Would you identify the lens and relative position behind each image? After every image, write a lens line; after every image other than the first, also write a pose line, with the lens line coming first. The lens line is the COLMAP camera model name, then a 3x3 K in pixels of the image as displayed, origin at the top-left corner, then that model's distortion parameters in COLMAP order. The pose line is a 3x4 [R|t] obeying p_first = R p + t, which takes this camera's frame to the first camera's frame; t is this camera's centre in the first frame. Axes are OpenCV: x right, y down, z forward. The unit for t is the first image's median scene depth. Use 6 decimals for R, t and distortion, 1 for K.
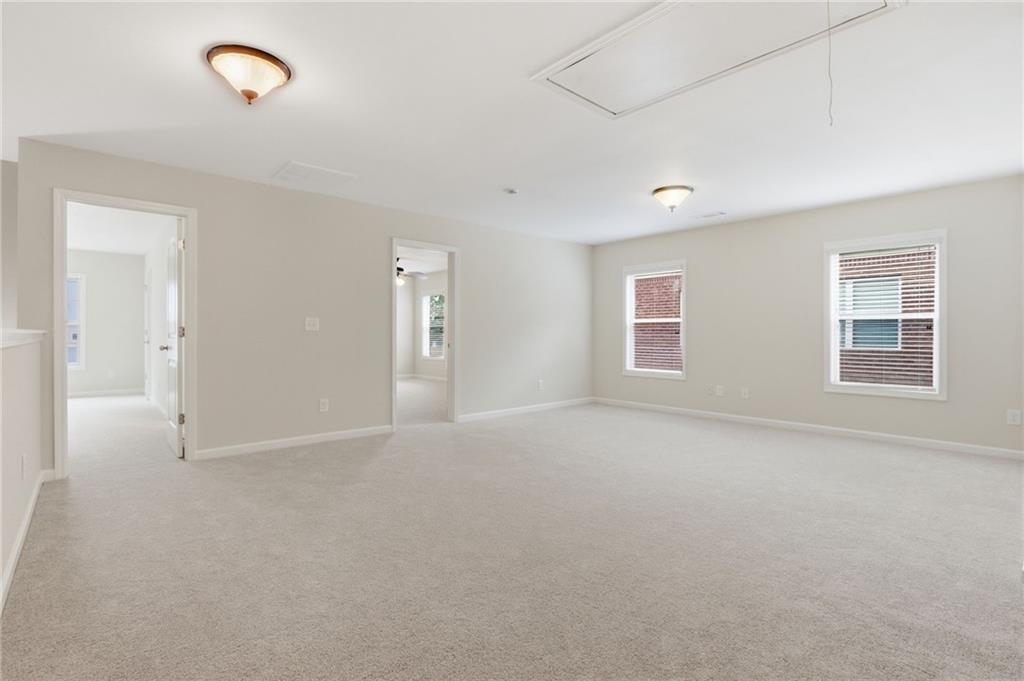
lens RADIAL K [[470.2, 0, 511.5], [0, 470.2, 337.4], [0, 0, 1]] dist [0.004887, 0.000538]
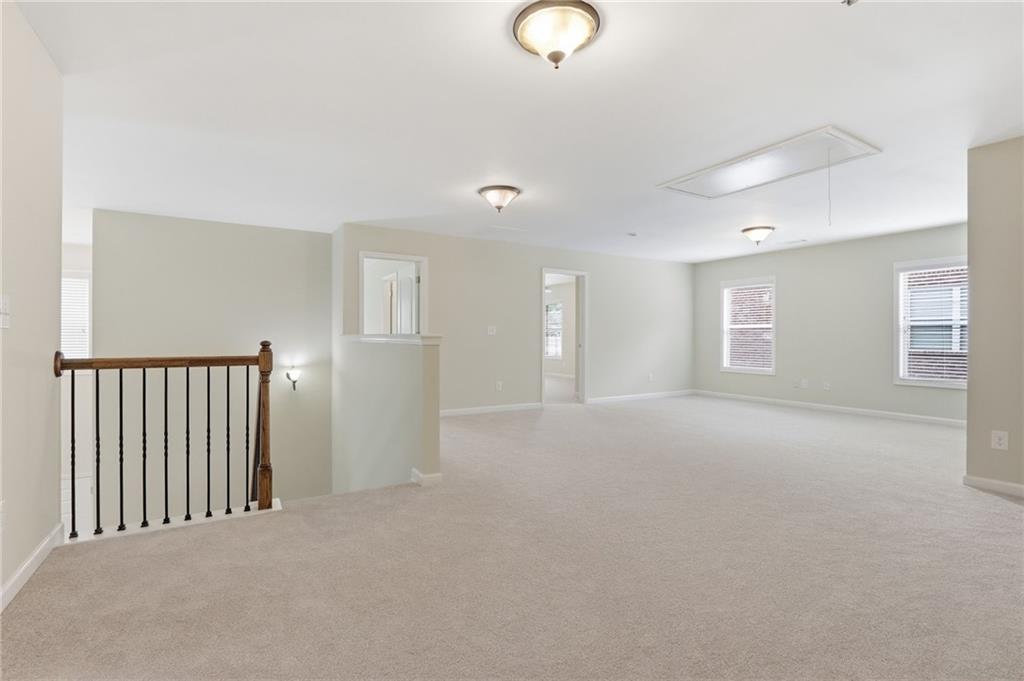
lens RADIAL K [[470.2, 0, 511.8], [0, 470.2, 338.4], [0, 0, 1]] dist [0.004887, 0.000538]
pose [[0.980745, 0.000877, -0.195292, -0.064181], [-0.001991, 0.999983, -0.005508, 0.003621], [0.195284, 0.005791, 0.980730, -0.350797]]
